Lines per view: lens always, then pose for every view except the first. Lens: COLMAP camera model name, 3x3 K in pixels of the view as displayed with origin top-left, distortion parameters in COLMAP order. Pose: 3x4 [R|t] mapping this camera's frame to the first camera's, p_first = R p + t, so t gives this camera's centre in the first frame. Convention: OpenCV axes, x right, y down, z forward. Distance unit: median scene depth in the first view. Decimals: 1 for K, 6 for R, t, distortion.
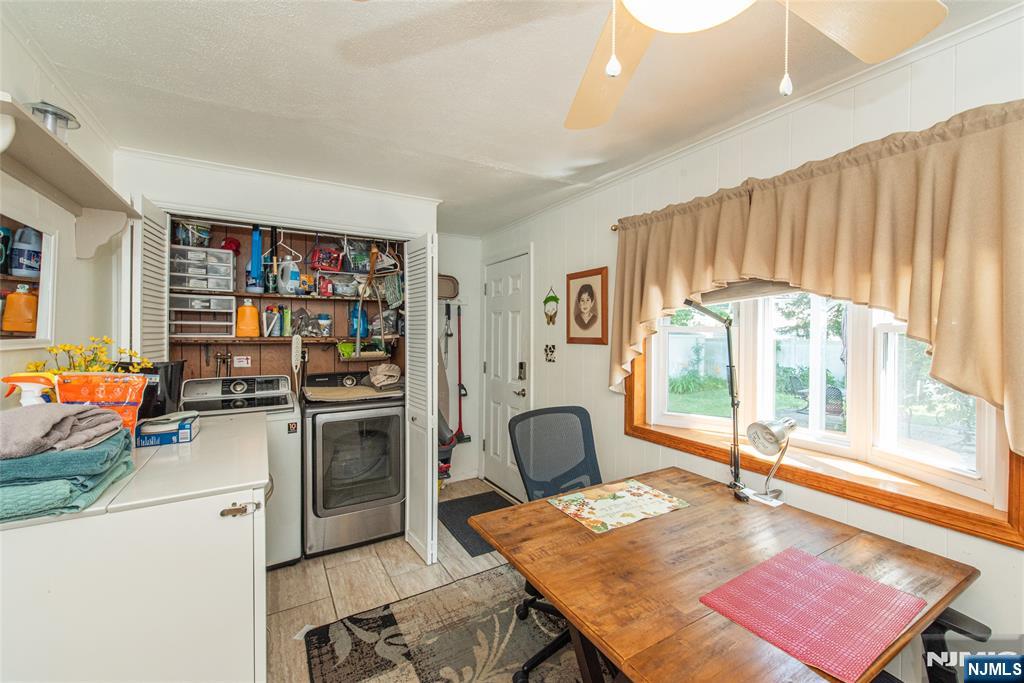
lens RADIAL K [[411.6, 0, 530.1], [0, 411.6, 338.7], [0, 0, 1]] dist [0.007122, -0.002264]
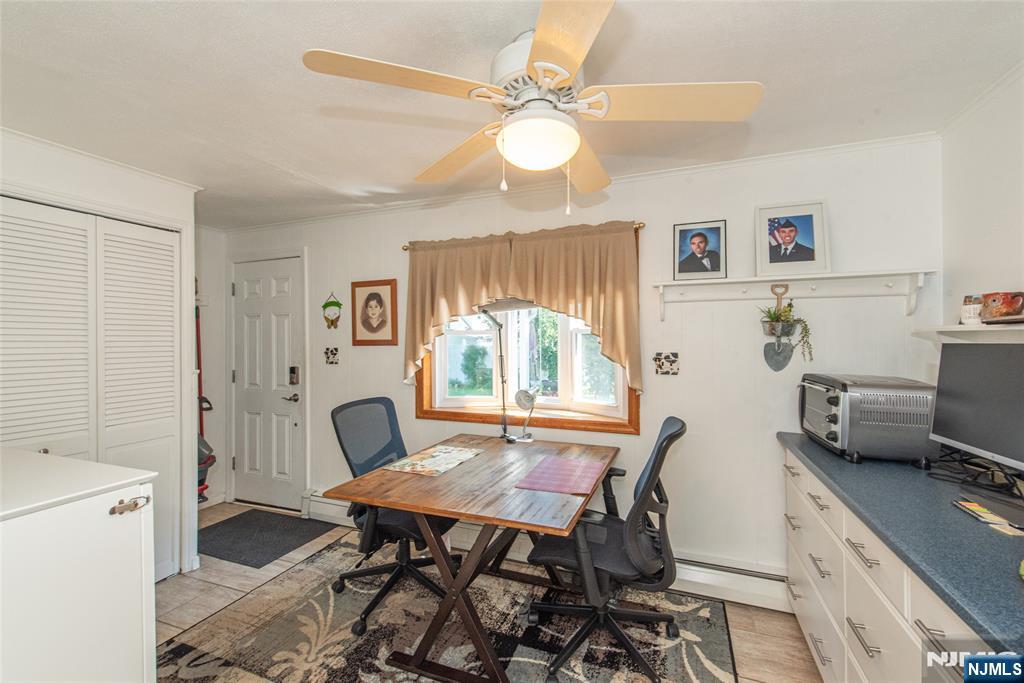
lens RADIAL K [[411.6, 0, 522.5], [0, 411.6, 345.3], [0, 0, 1]] dist [0.007122, -0.002264]
pose [[0.795581, -0.012958, 0.605709, -0.290695], [0.017502, 0.999846, -0.001598, 0.027083], [-0.605595, 0.011872, 0.795685, -0.185403]]
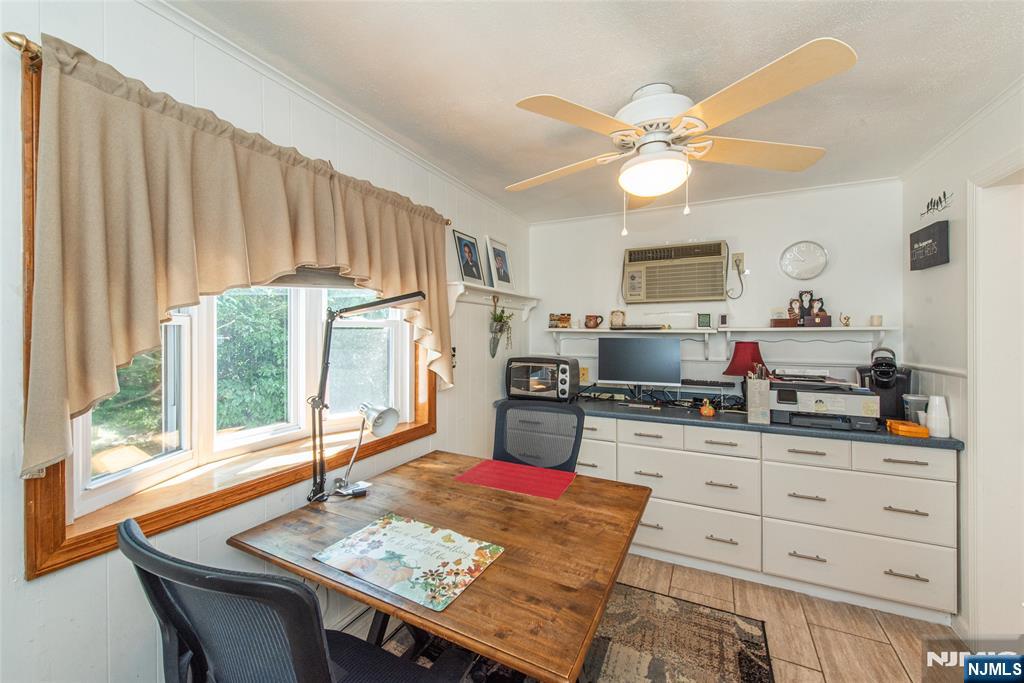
lens RADIAL K [[411.6, 0, 501.7], [0, 411.6, 328.1], [0, 0, 1]] dist [0.007122, -0.002264]
pose [[-0.515282, -0.002802, 0.857016, -0.399423], [0.003058, 0.999982, 0.005108, -0.009860], [-0.857015, 0.005253, -0.515265, 0.969009]]
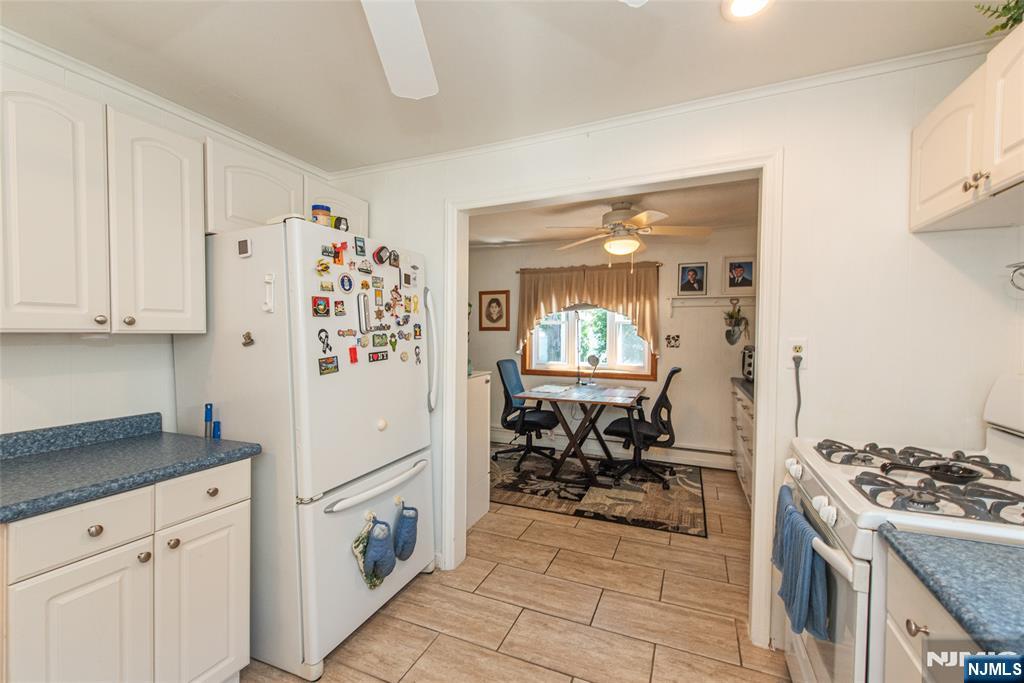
lens RADIAL K [[433.8, 0, 519.7], [0, 433.8, 347.1], [0, 0, 1]] dist [0.017836, 0.000140]
pose [[0.815631, -0.026927, 0.577946, -1.156120], [0.011652, 0.999478, 0.030122, 0.038027], [-0.578455, -0.017834, 0.815519, -0.840273]]
